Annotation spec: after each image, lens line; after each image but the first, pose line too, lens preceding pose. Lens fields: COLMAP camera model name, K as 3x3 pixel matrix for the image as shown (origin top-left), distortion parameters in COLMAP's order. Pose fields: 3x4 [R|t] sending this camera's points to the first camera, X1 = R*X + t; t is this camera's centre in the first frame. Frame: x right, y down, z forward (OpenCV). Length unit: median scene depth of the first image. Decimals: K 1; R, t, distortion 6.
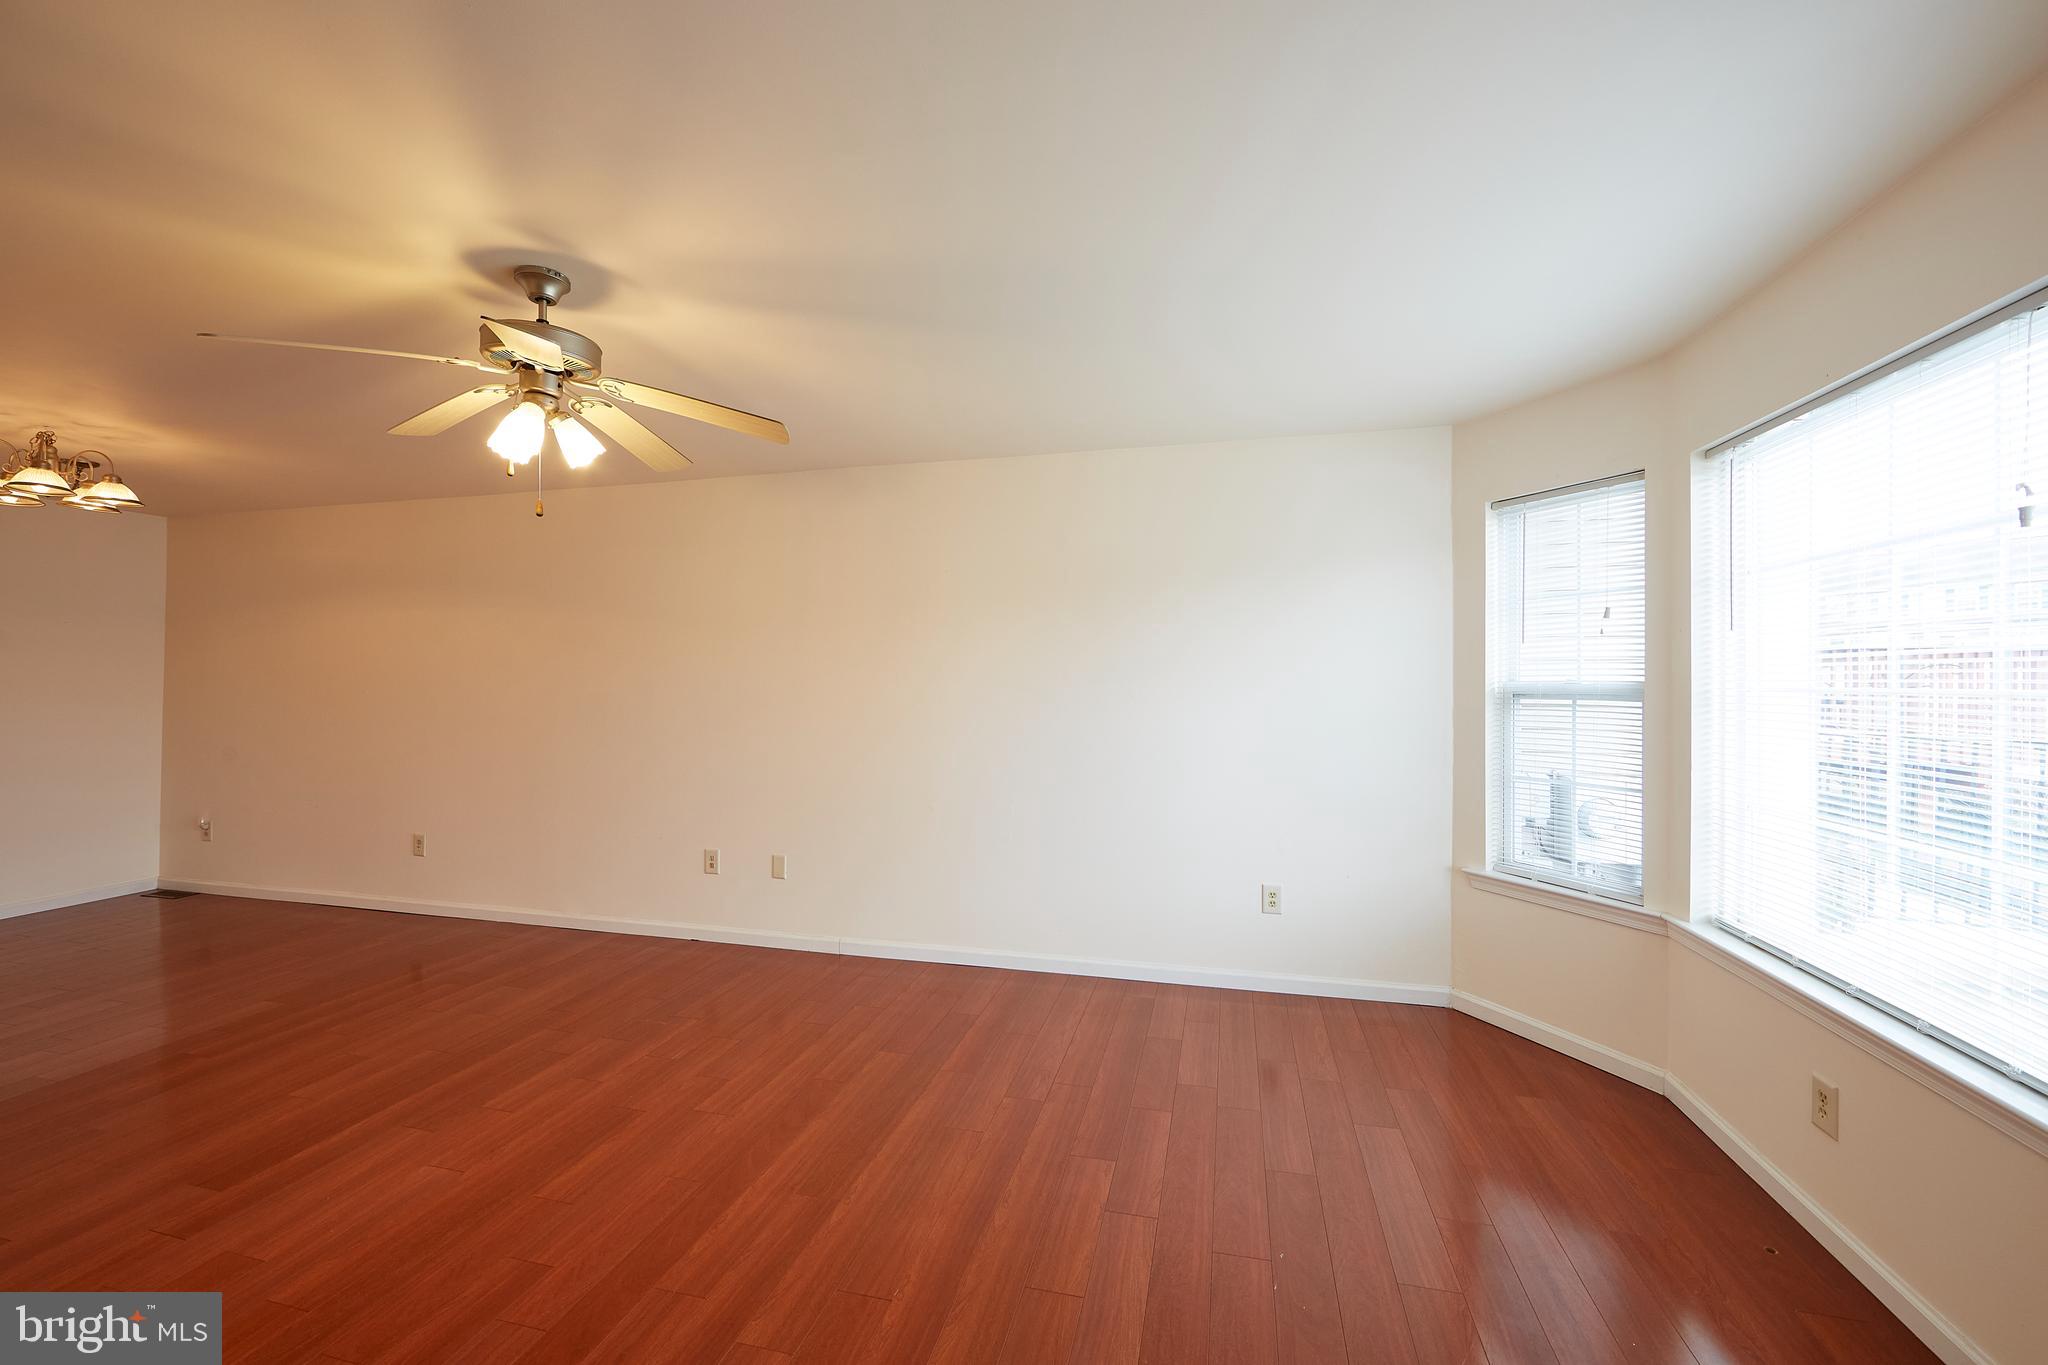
lens RADIAL K [[803.9, 0, 1027.4], [0, 803.9, 681.7], [0, 0, 1]] dist [-0.014879, 0.003564]
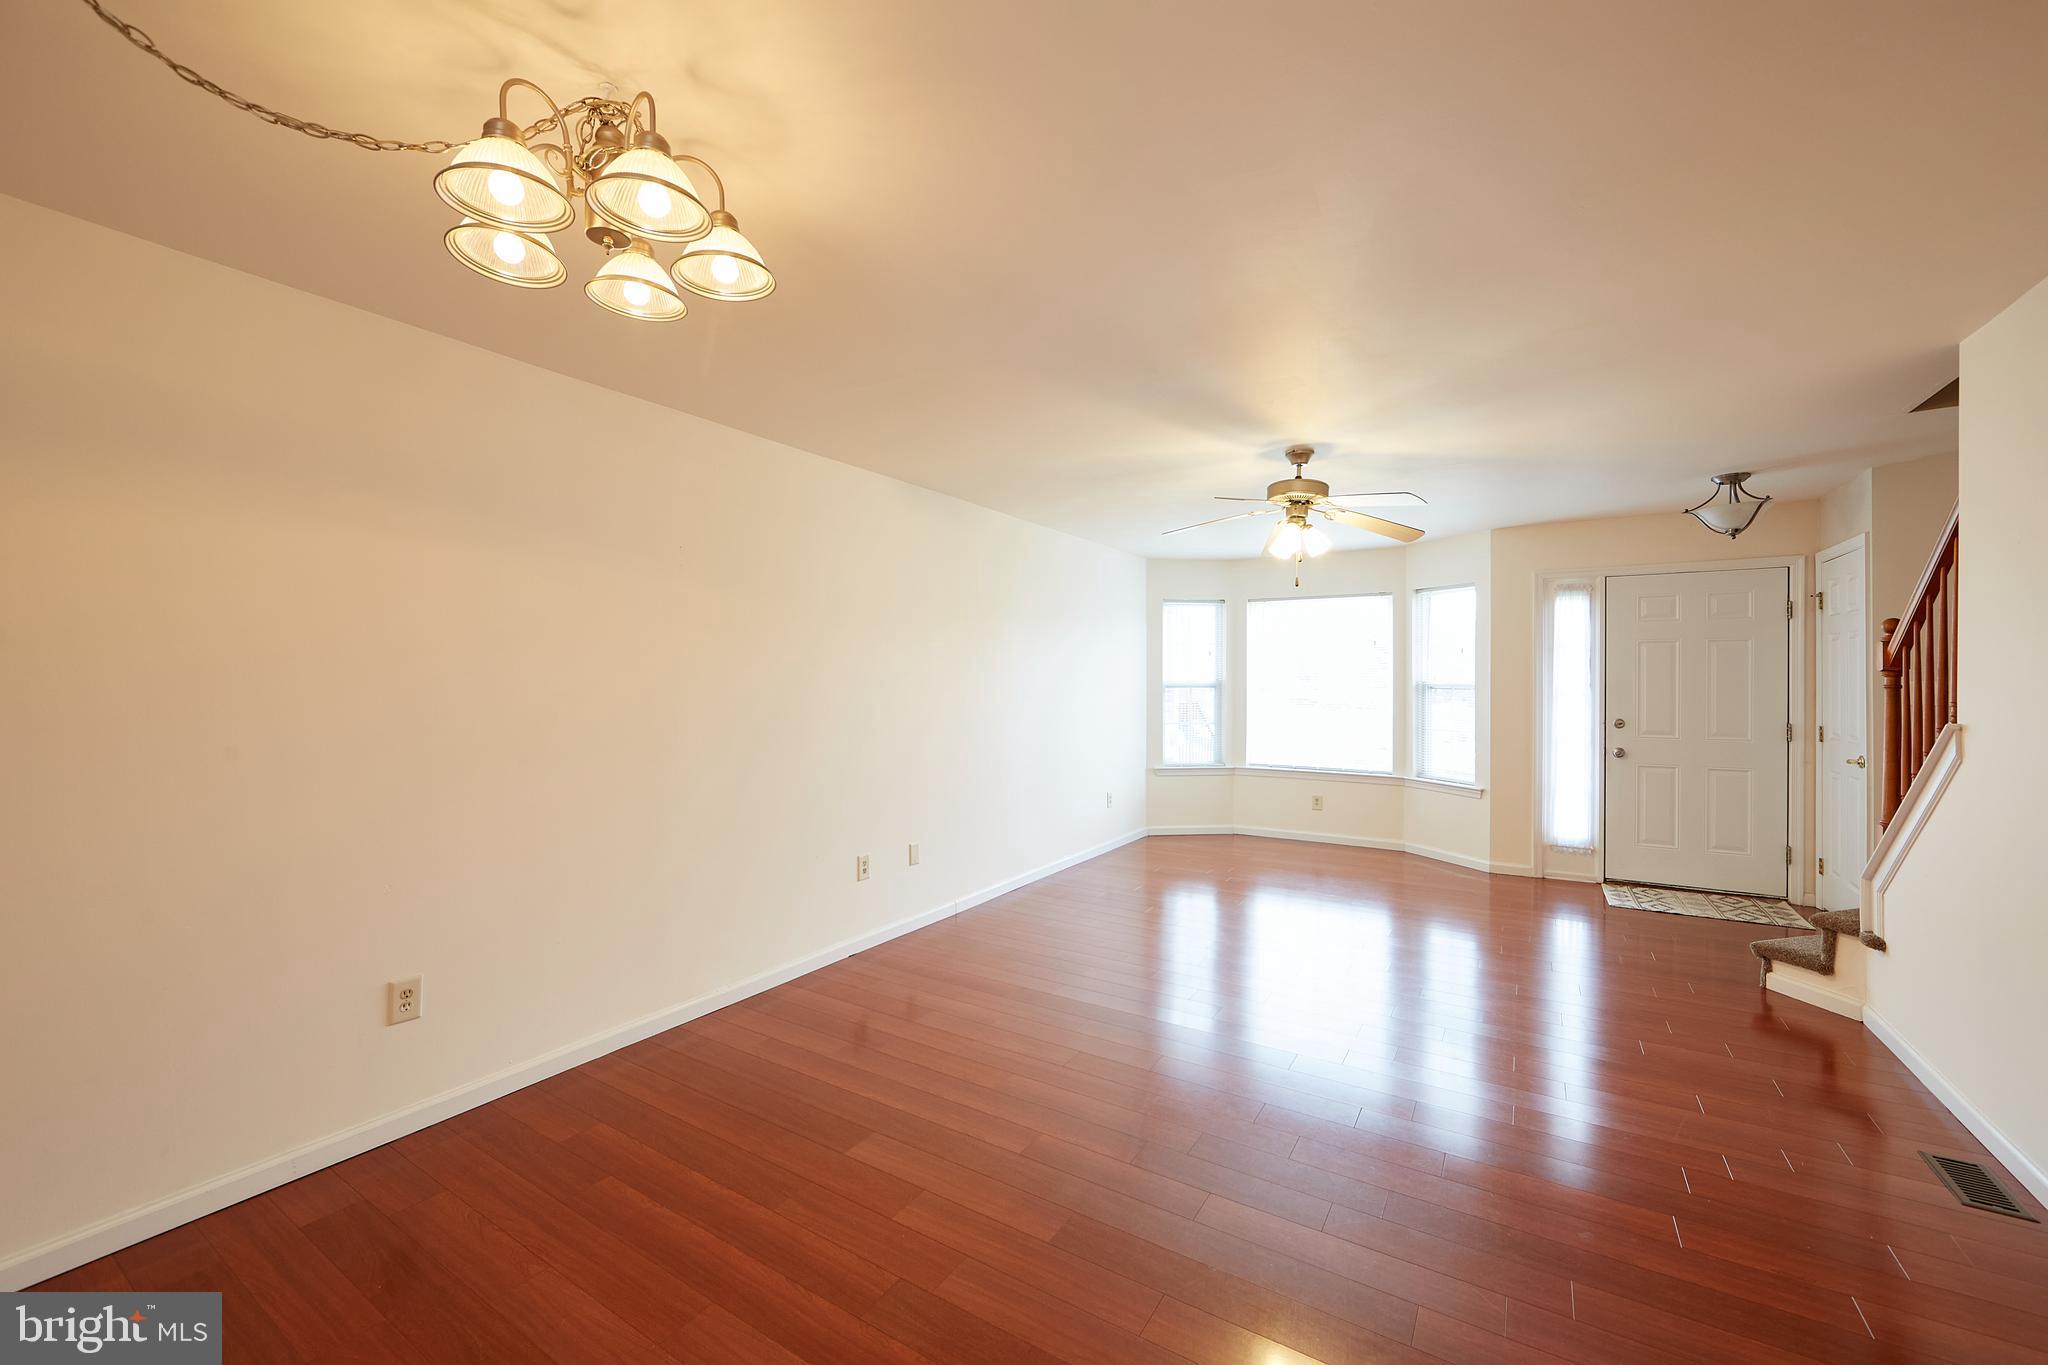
lens RADIAL K [[803.9, 0, 1027.4], [0, 803.9, 681.7], [0, 0, 1]] dist [-0.014879, 0.003564]
pose [[0.312166, -0.003181, 0.950022, -1.645686], [-0.000191, 0.999994, 0.003411, -0.004720], [-0.950027, -0.001246, 0.312164, 0.665974]]
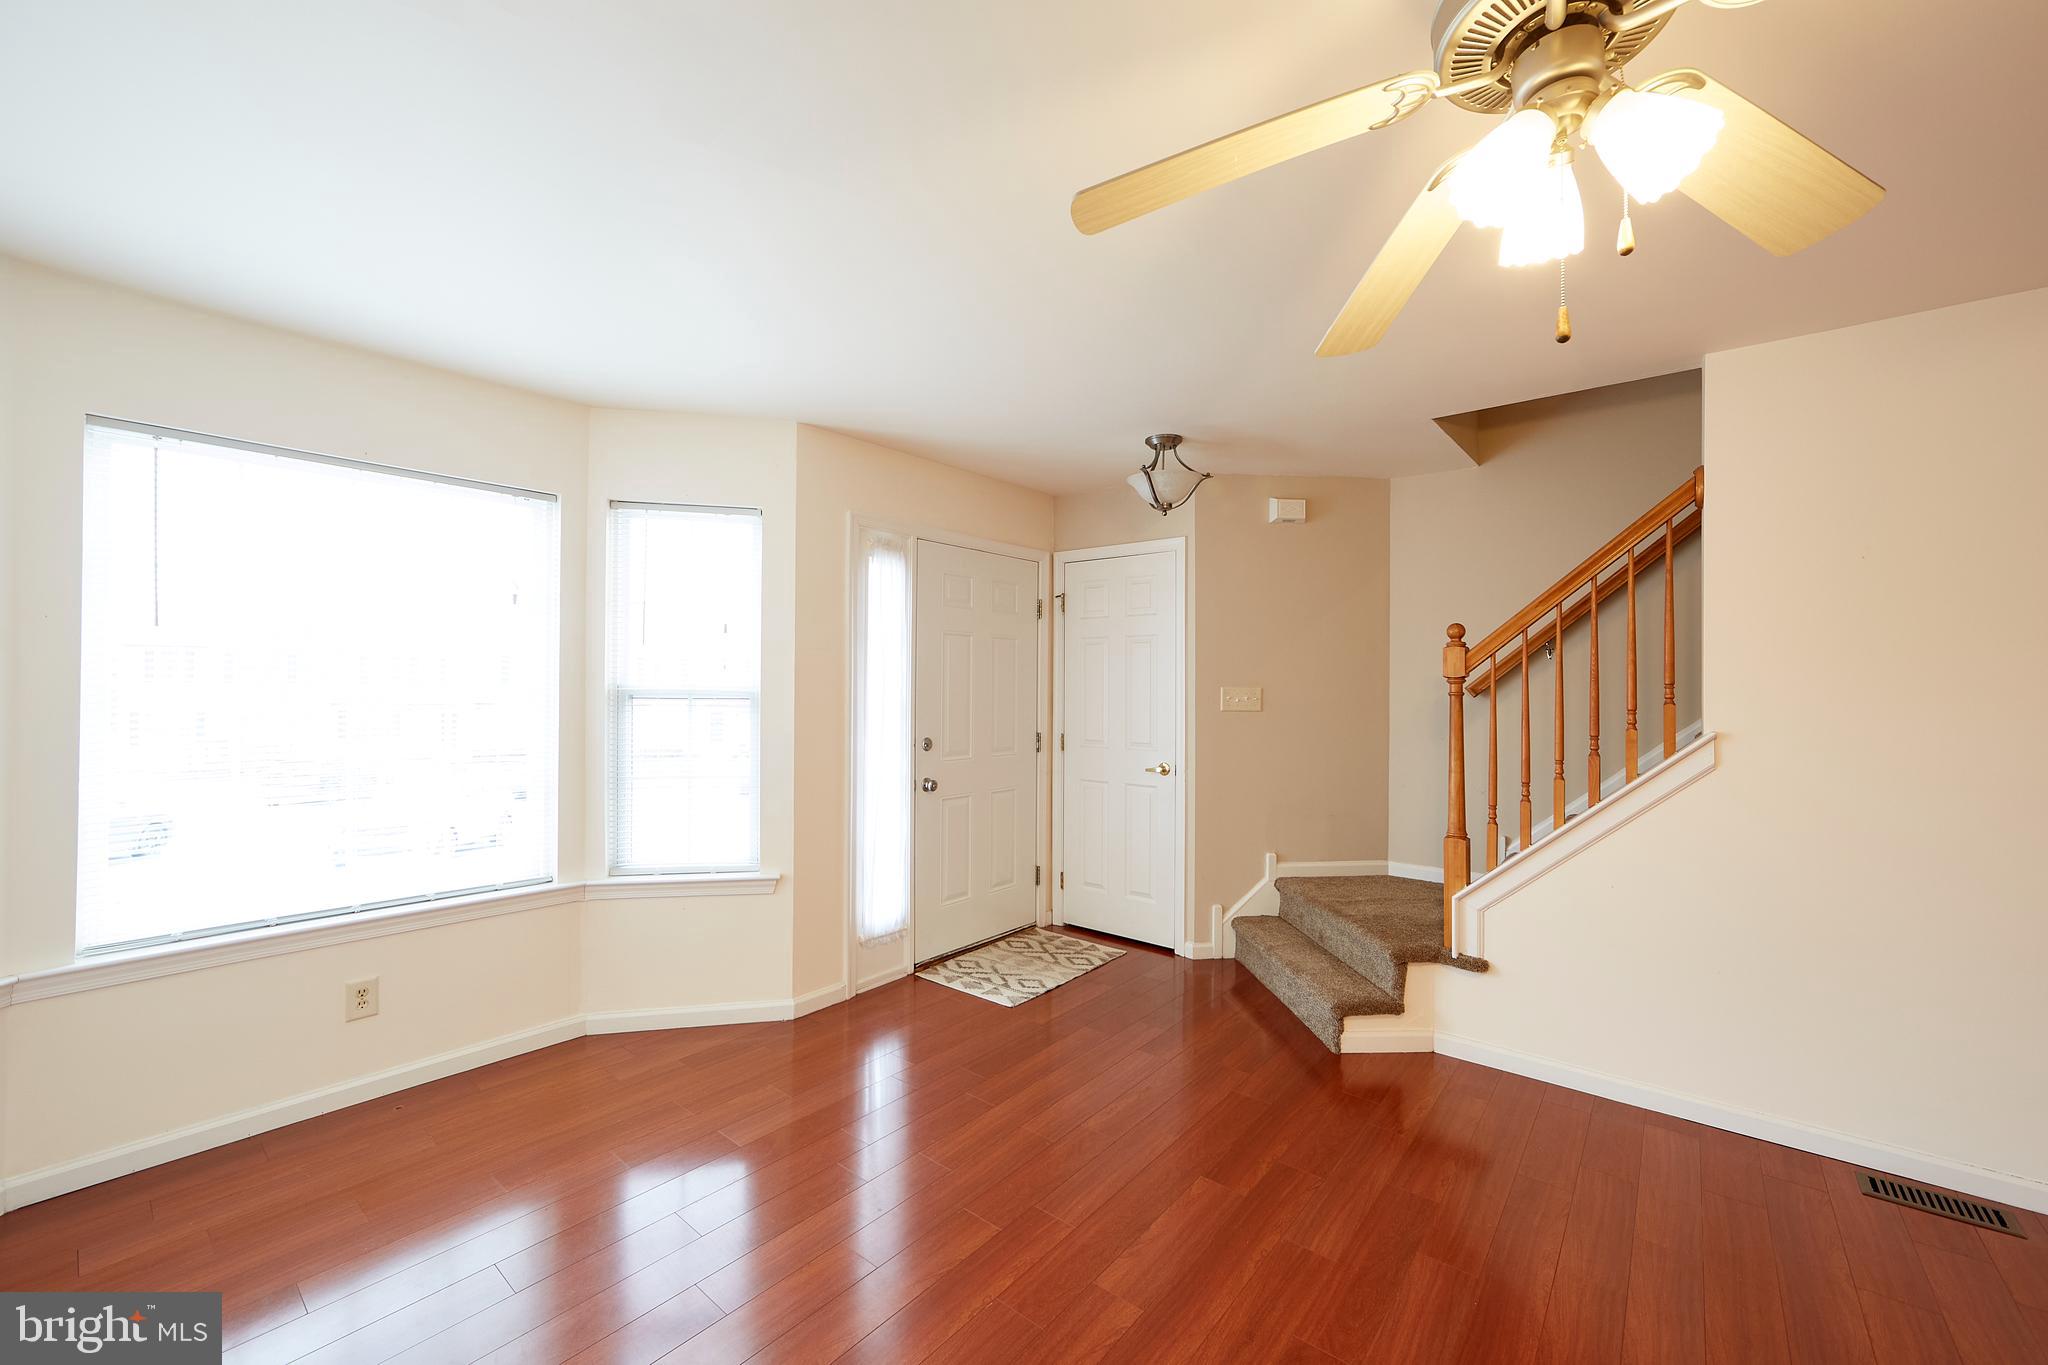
lens RADIAL K [[803.9, 0, 1027.4], [0, 803.9, 681.7], [0, 0, 1]] dist [-0.014879, 0.003564]
pose [[-0.901563, -0.004609, 0.432622, -0.351064], [-0.007630, 0.999957, -0.005247, -0.001089], [-0.432580, -0.008032, -0.901560, 1.038152]]
